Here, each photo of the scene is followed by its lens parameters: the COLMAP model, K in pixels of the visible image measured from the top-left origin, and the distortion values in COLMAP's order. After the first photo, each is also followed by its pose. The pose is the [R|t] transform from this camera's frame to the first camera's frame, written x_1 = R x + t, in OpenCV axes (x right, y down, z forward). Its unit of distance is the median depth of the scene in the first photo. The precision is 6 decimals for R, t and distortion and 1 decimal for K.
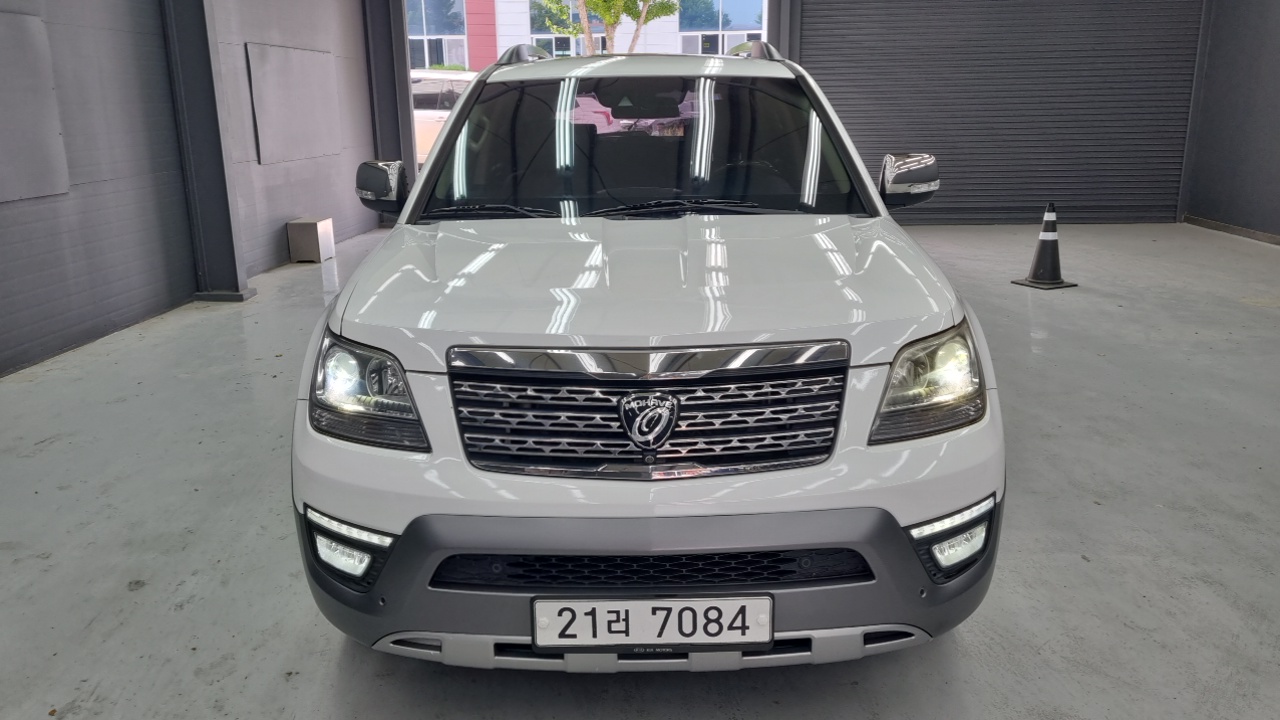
lens RADIAL K [[986.0, 0, 642.1], [0, 986.0, 366.7], [0, 0, 1]] dist [0.023688, 0.004132]
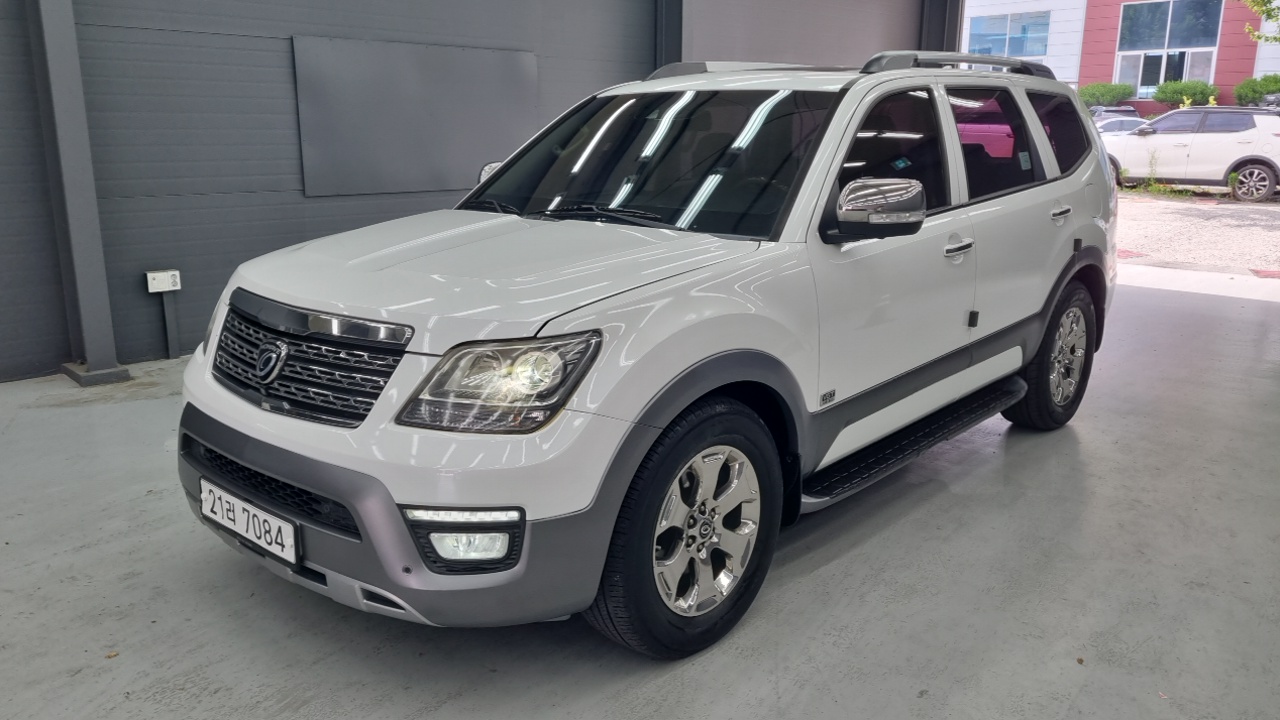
lens RADIAL K [[986.0, 0, 597.9], [0, 986.0, 383.0], [0, 0, 1]] dist [0.023688, 0.004132]
pose [[0.724978, 0.187198, -0.662846, 1.116489], [-0.190889, 0.979269, 0.067779, -0.081094], [0.661792, 0.077392, 0.745682, 0.336978]]
